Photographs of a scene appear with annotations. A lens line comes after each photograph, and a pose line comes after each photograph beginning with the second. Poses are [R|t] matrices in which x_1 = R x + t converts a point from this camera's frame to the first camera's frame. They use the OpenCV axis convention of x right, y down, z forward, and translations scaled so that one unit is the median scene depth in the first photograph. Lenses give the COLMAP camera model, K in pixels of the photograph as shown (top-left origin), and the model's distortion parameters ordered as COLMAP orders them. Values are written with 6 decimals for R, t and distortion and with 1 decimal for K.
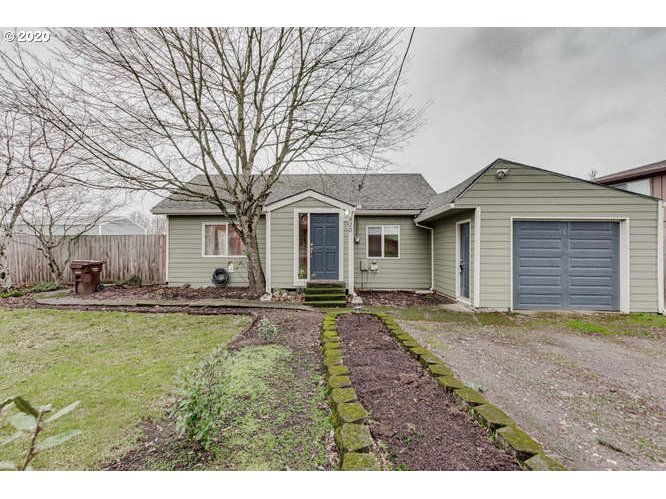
lens RADIAL K [[281.9, 0, 330.3], [0, 281.9, 248.0], [0, 0, 1]] dist [0.002843, 0.000380]
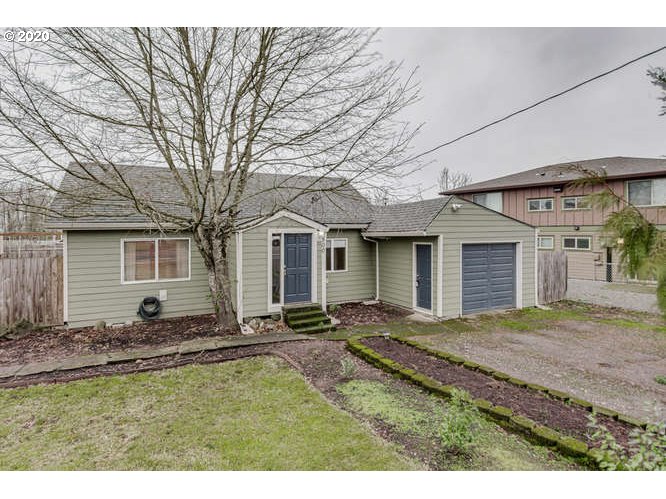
lens RADIAL K [[360.1, 0, 306.8], [0, 360.1, 232.4], [0, 0, 1]] dist [-0.004082, -0.000472]
pose [[0.902314, -0.016416, 0.430766, -0.514154], [0.011497, 0.999836, 0.014021, -0.141706], [-0.430925, -0.007699, 0.902355, -0.112953]]
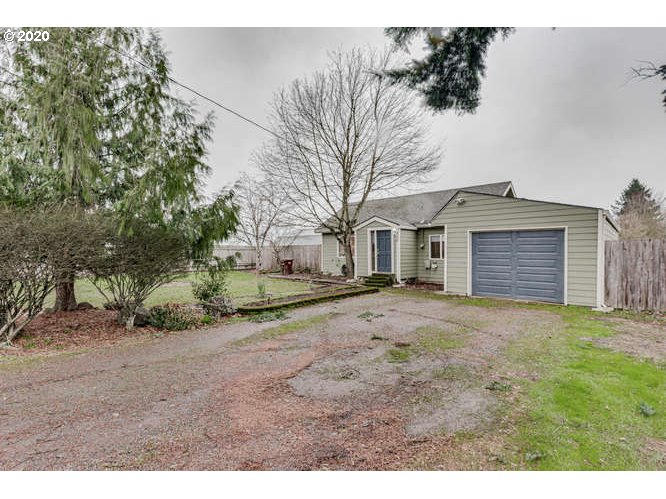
lens RADIAL K [[304.5, 0, 334.2], [0, 304.5, 252.9], [0, 0, 1]] dist [0.001635, 0.000289]
pose [[0.764925, -0.001406, -0.644118, 0.865021], [0.006765, 0.999960, 0.005851, -0.006393], [0.644084, -0.008833, 0.764904, -0.484927]]
